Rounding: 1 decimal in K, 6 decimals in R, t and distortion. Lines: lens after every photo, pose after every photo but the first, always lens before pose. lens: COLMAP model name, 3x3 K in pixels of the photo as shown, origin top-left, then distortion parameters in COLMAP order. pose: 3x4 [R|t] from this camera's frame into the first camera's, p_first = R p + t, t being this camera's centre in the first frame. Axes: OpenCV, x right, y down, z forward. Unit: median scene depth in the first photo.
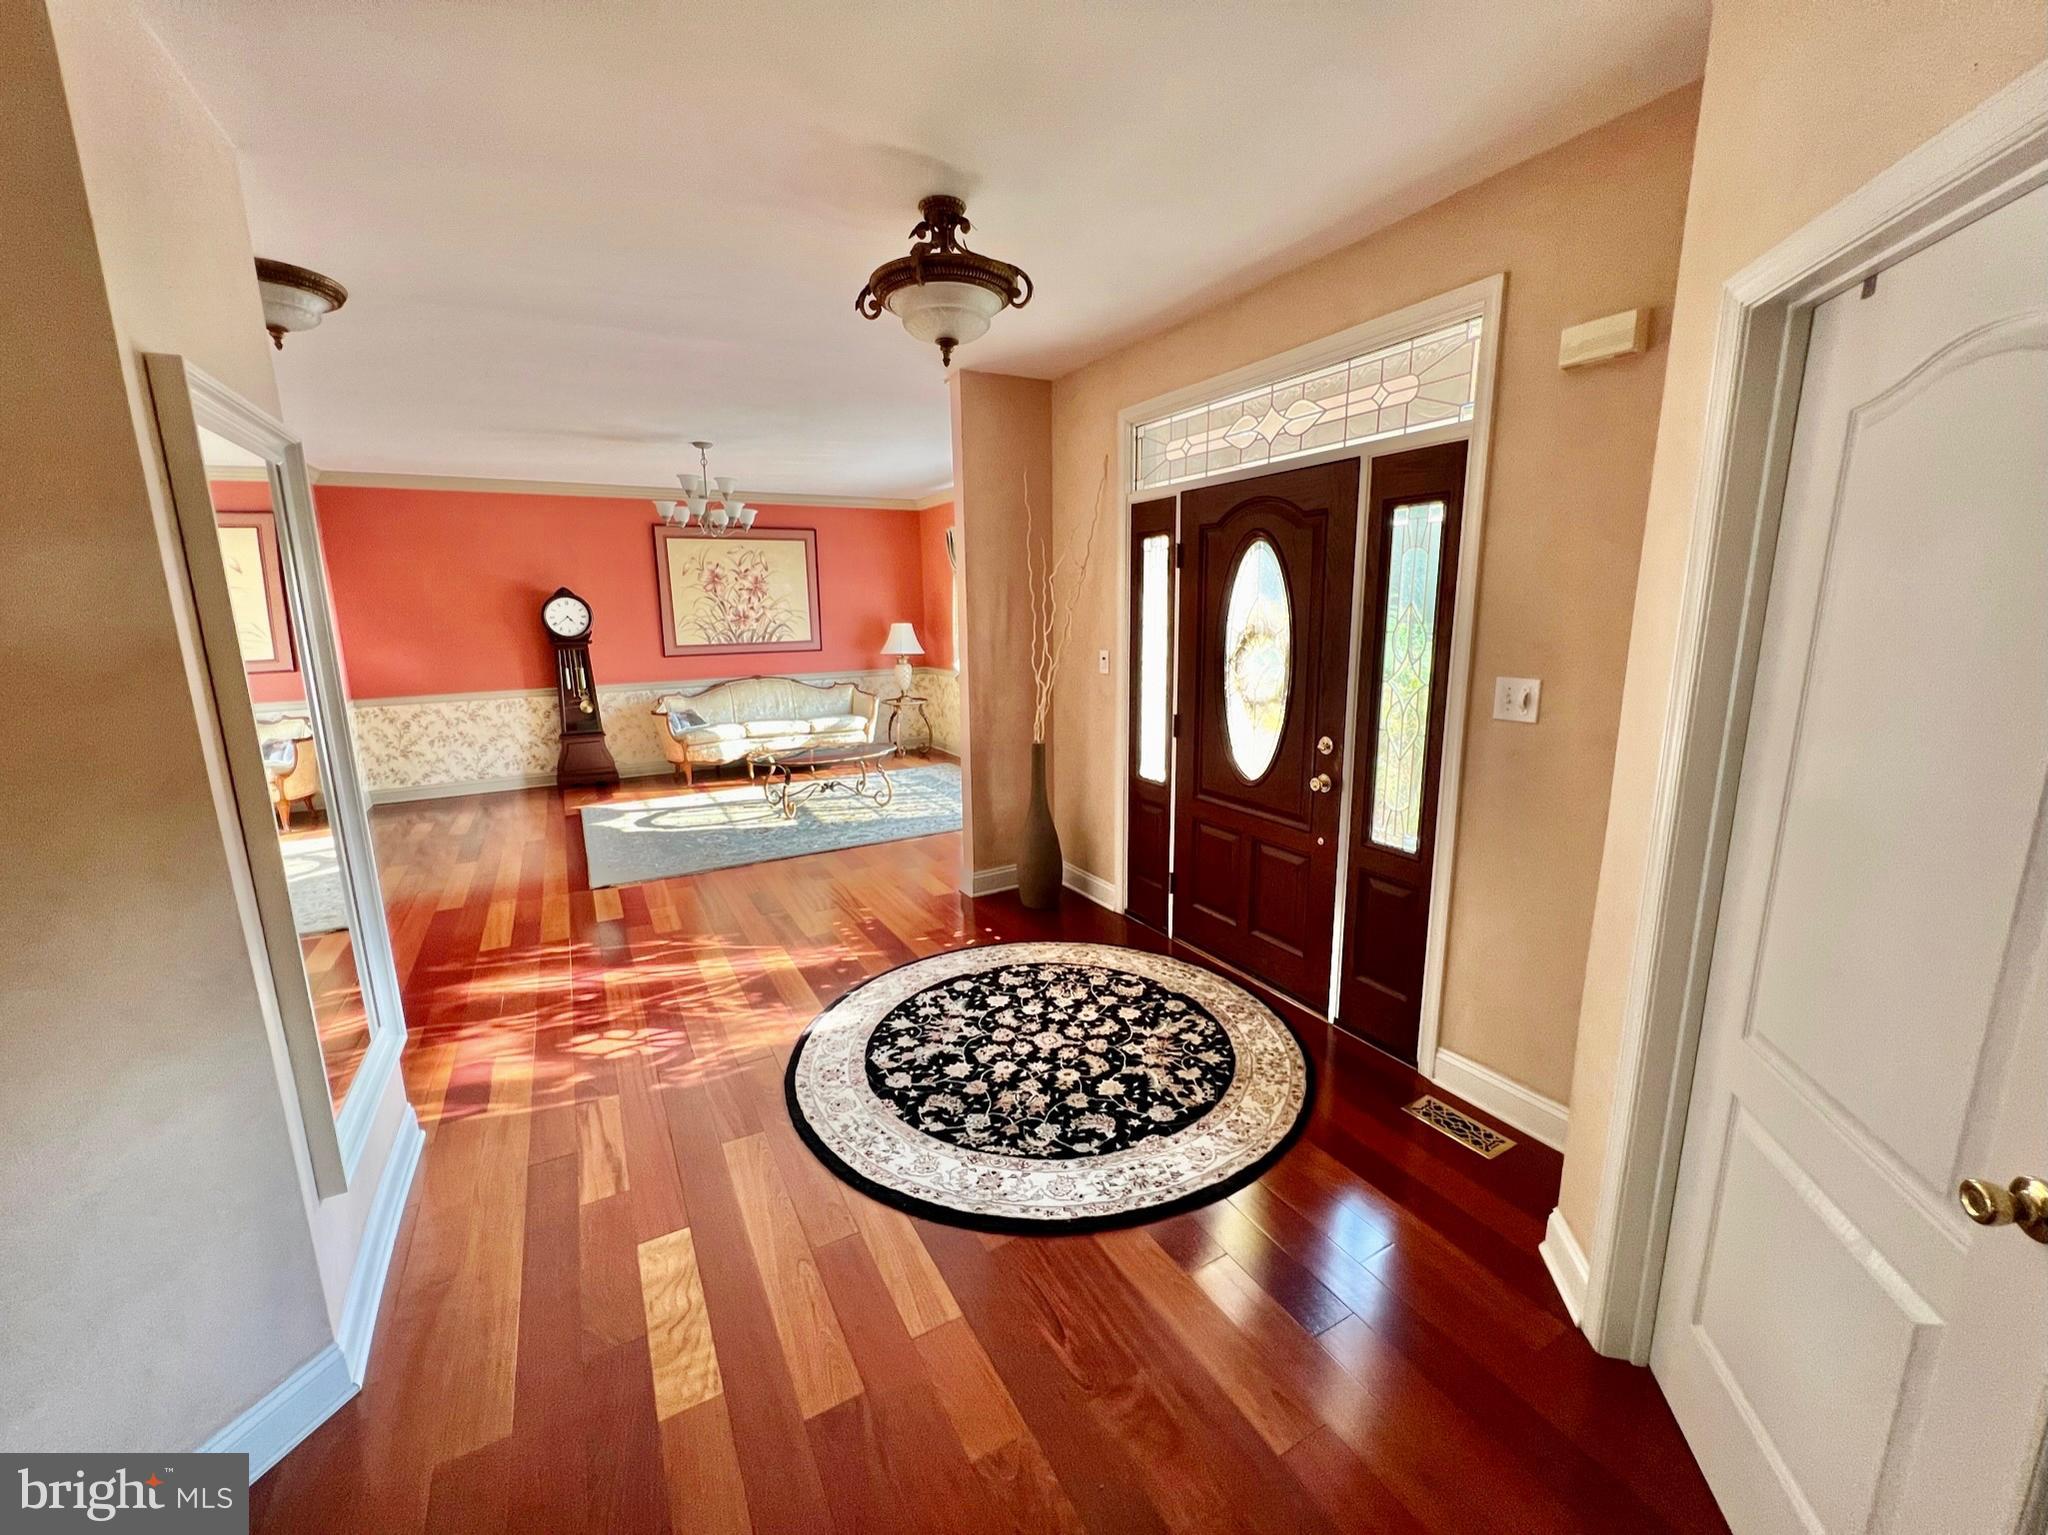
lens RADIAL K [[818.5, 0, 1036.3], [0, 818.5, 759.9], [0, 0, 1]] dist [-0.000850, 0.001037]
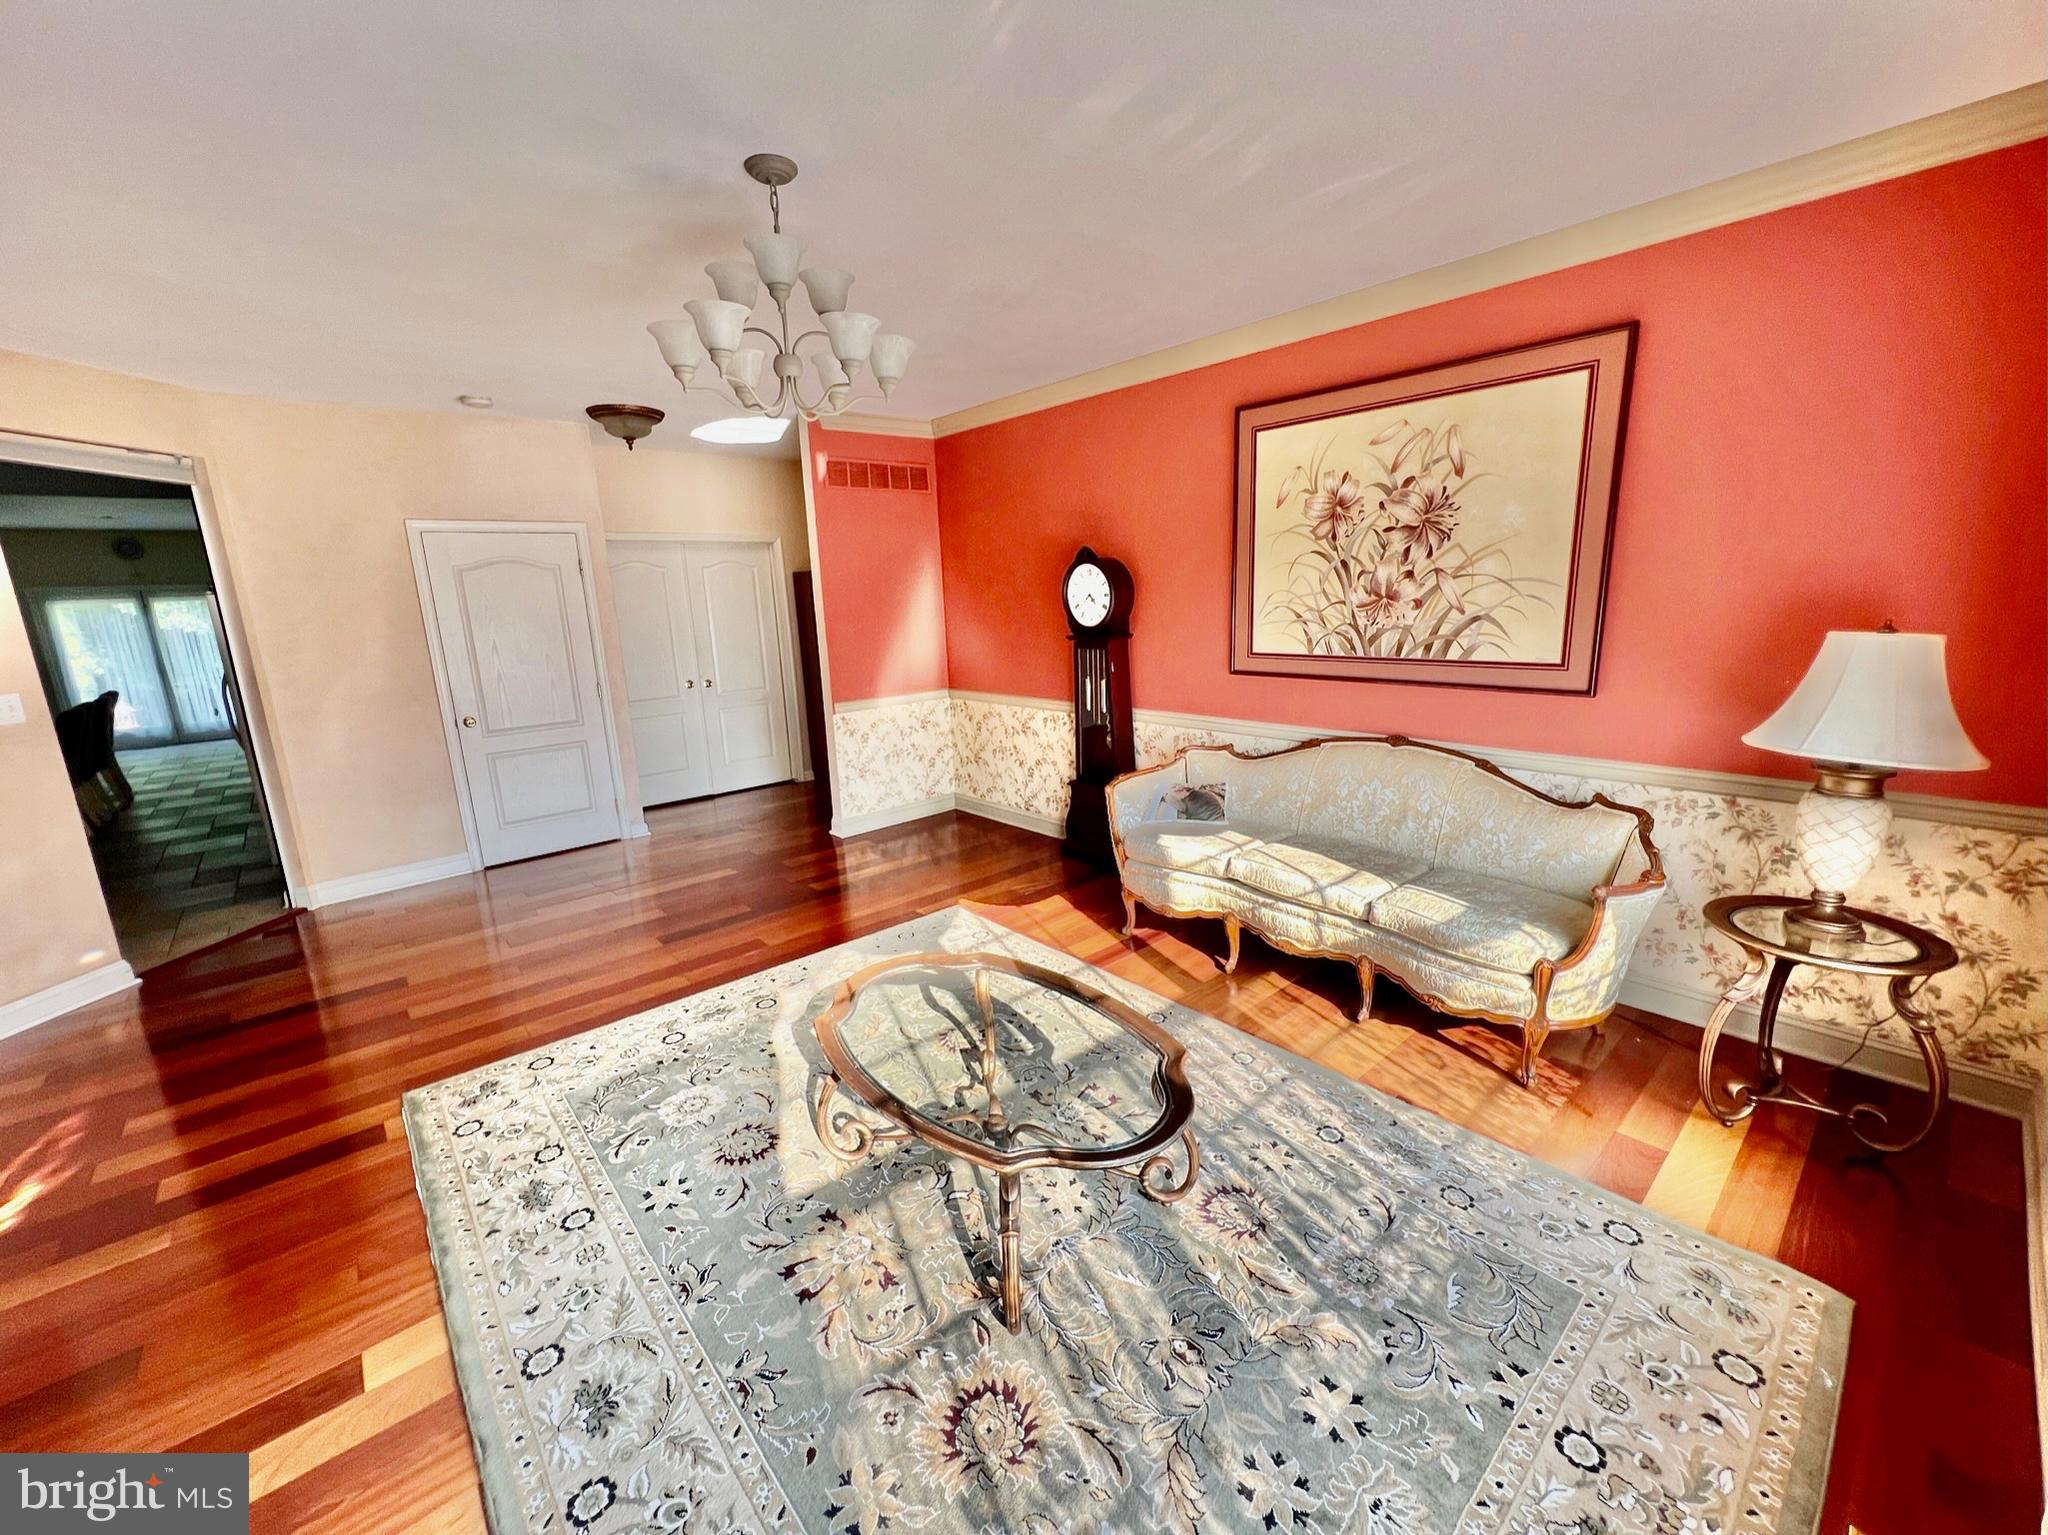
lens RADIAL K [[818.5, 0, 1020.9], [0, 818.5, 762.6], [0, 0, 1]] dist [-0.000850, 0.001037]
pose [[0.194787, 0.214168, -0.957178, 0.030090], [-0.152811, 0.970581, 0.186069, -0.153365], [0.968869, 0.110023, 0.221784, 0.797912]]
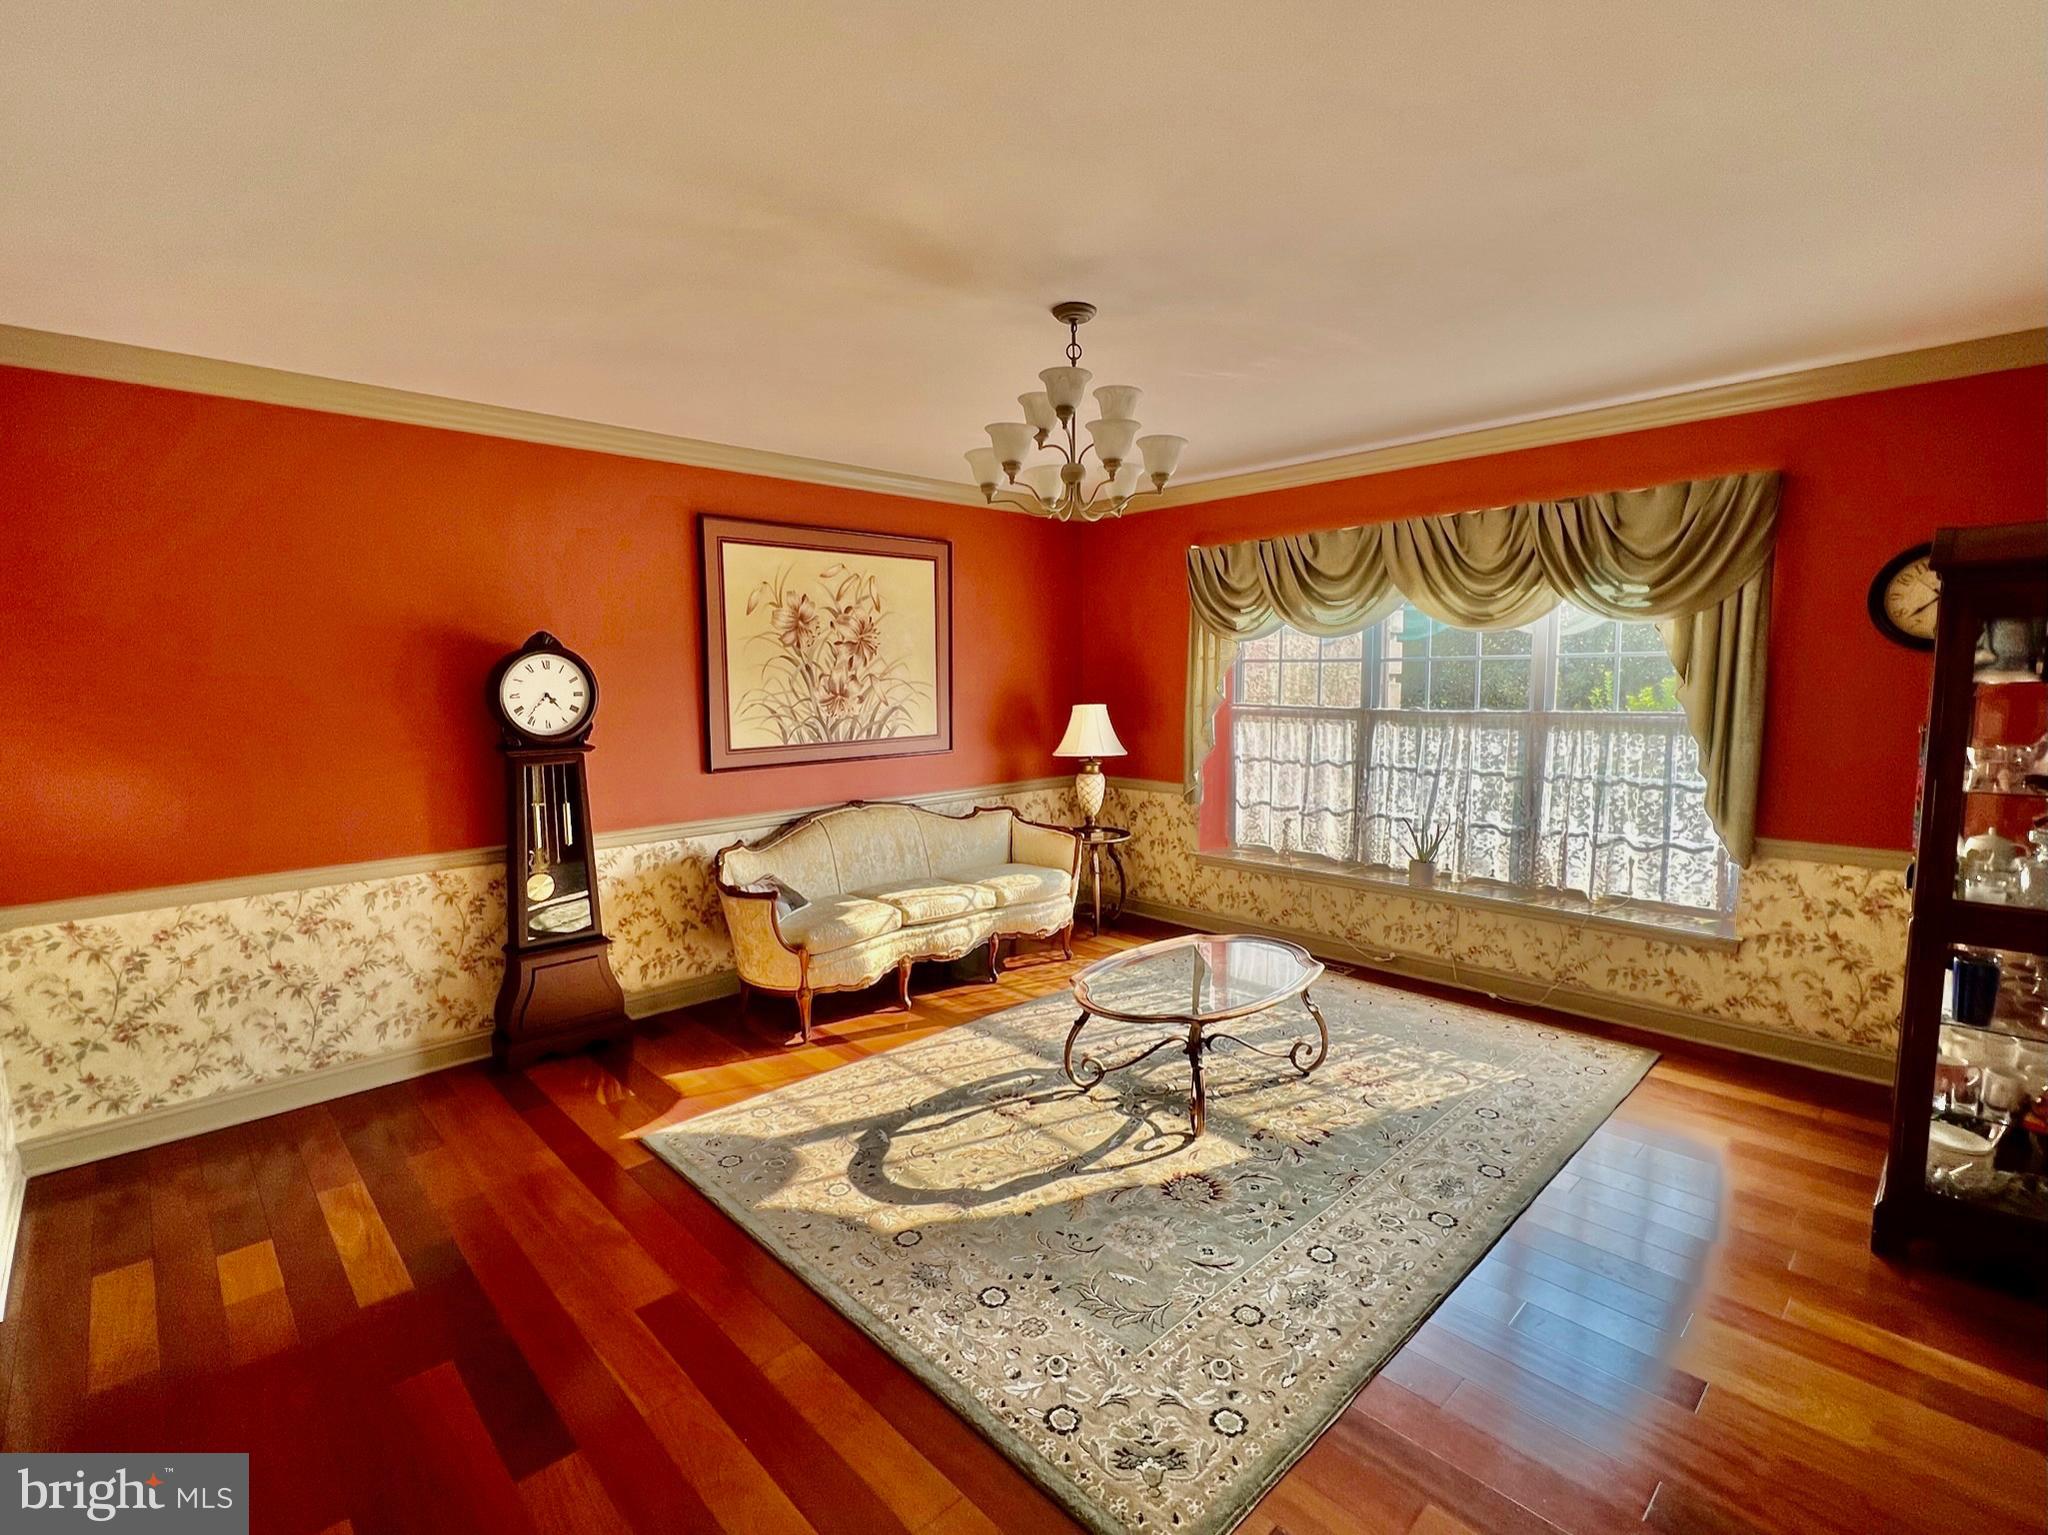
lens RADIAL K [[939.3, 0, 1029.5], [0, 939.3, 765.3], [0, 0, 1]] dist [0.002771, -0.000143]
pose [[0.972238, -0.017719, 0.233322, -0.415512], [0.038984, 0.995459, -0.086845, -0.074963], [-0.230724, 0.093530, 0.968514, 0.408140]]
